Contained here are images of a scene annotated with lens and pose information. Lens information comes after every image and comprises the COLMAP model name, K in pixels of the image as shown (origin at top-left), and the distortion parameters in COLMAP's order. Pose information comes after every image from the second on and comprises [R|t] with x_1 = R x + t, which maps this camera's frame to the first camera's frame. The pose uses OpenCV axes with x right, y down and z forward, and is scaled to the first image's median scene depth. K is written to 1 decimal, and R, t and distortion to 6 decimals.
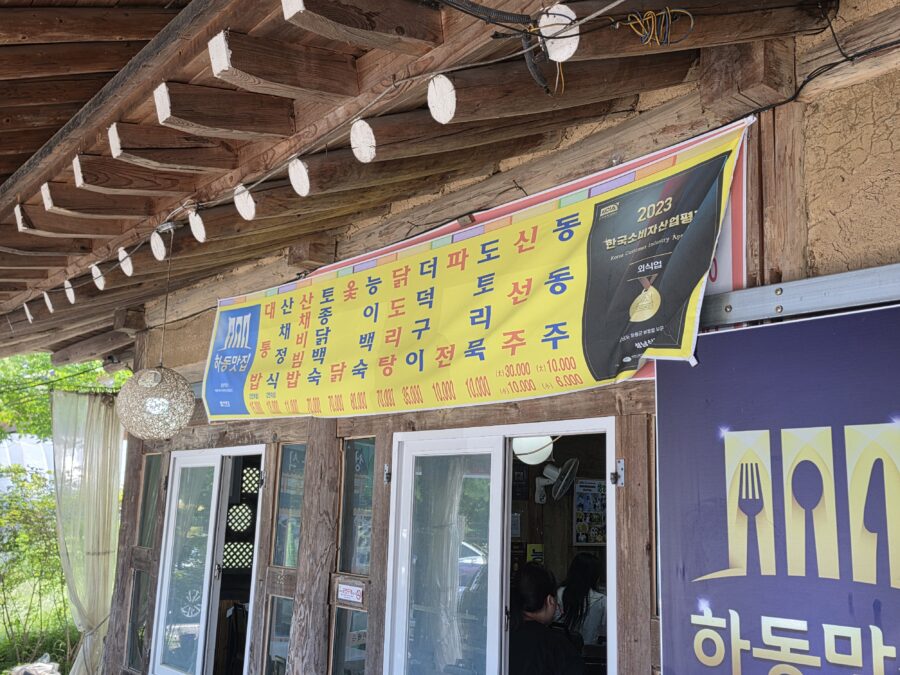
lens RADIAL K [[935.9, 0, 450.0], [0, 935.9, 337.5], [0, 0, 1]] dist [0.144800, -0.268645]
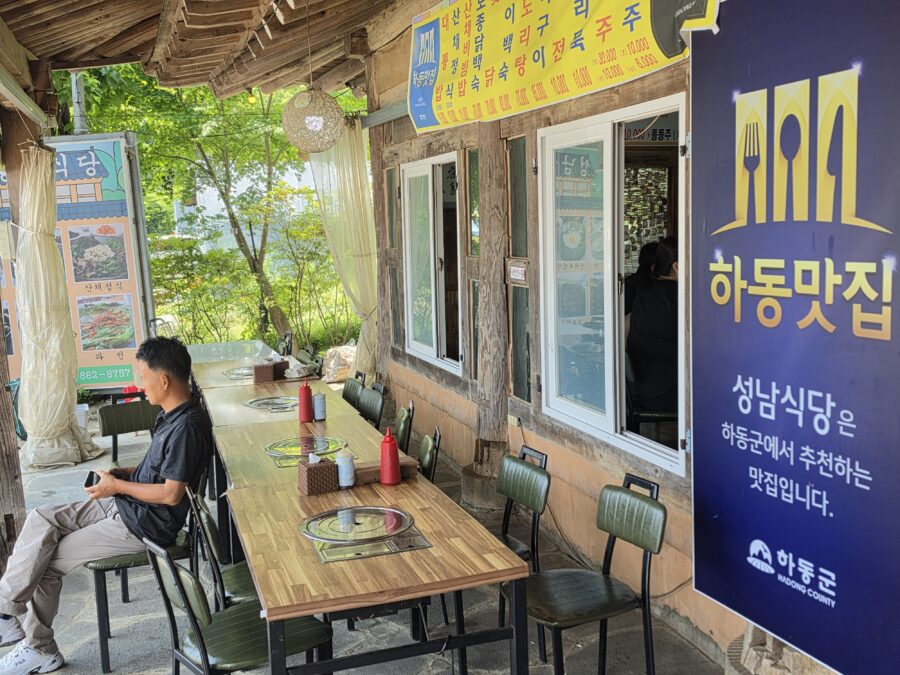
lens RADIAL K [[935.9, 0, 450.0], [0, 935.9, 337.5], [0, 0, 1]] dist [0.144800, -0.268645]
pose [[0.942176, -0.018512, -0.334606, 0.220230], [0.118423, 0.952444, 0.280760, 0.013255], [0.313496, -0.304150, 0.899563, -0.096195]]
